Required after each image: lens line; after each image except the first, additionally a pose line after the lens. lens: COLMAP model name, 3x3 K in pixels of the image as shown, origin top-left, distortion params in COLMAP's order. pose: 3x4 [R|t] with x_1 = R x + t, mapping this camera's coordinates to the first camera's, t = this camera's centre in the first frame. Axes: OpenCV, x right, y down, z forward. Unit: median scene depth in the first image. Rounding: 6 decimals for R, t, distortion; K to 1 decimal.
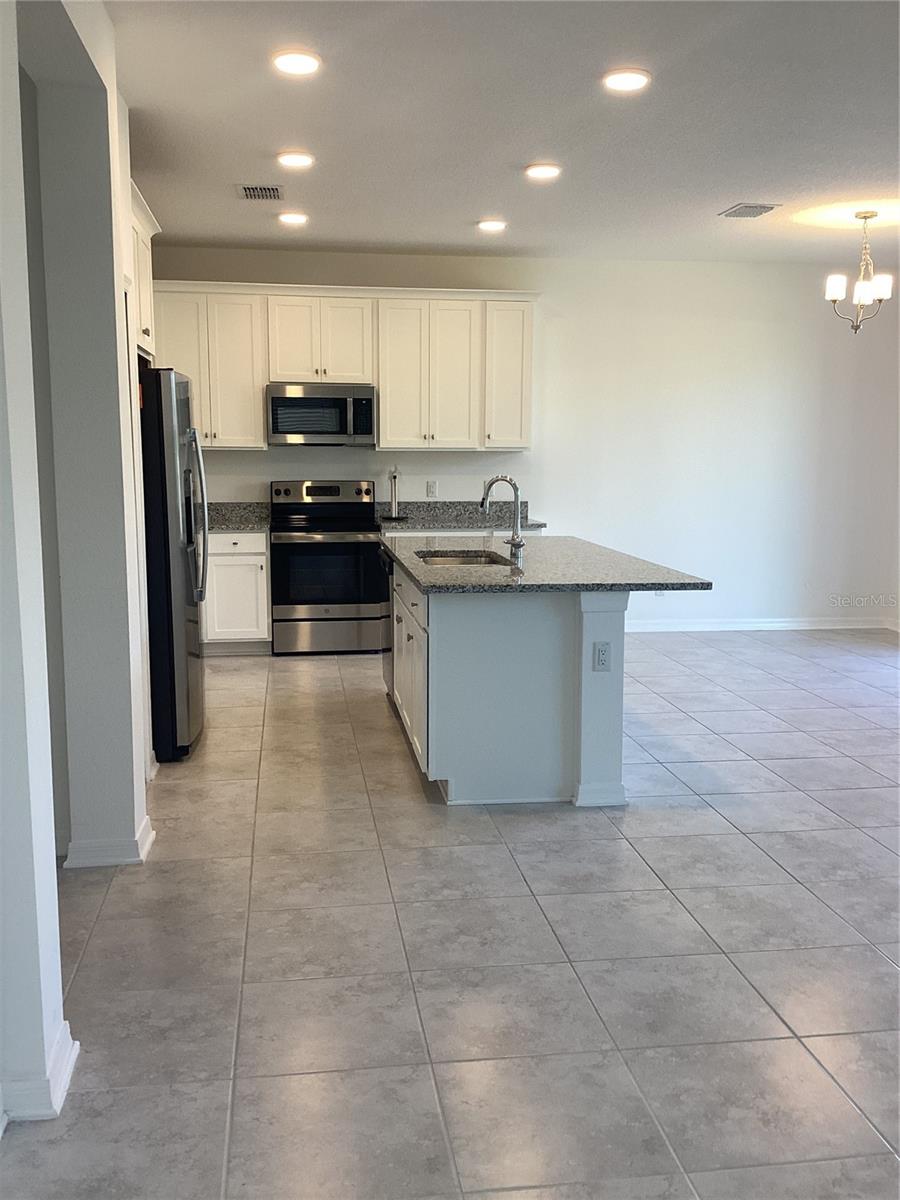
lens RADIAL K [[1085.9, 0, 445.9], [0, 1085.9, 602.3], [0, 0, 1]] dist [0.089449, -0.183824]
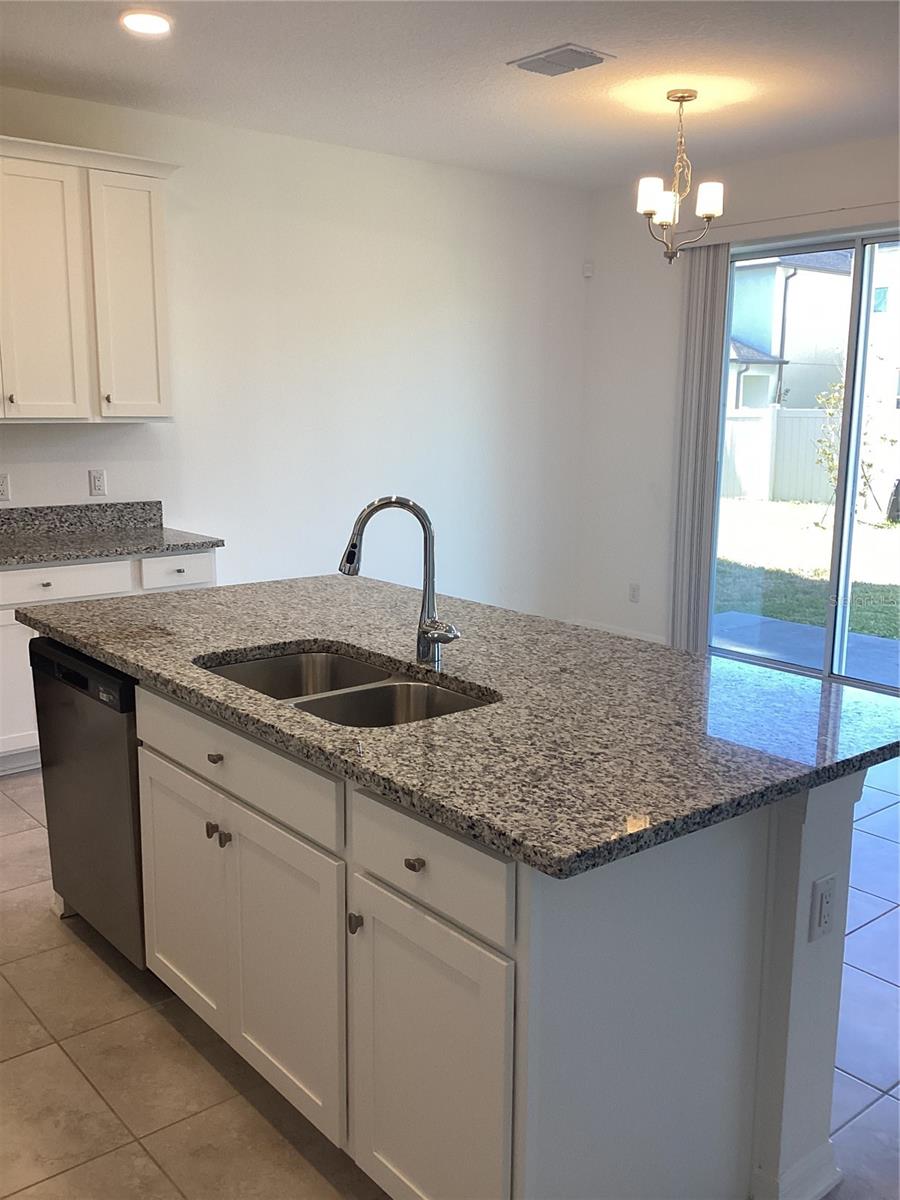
lens RADIAL K [[1085.9, 0, 445.9], [0, 1085.9, 602.3], [0, 0, 1]] dist [0.089449, -0.183824]
pose [[0.854275, -0.090980, 0.511798, -0.143847], [0.068192, 0.995670, 0.063173, -0.078305], [-0.515329, -0.019067, 0.856780, 0.453745]]
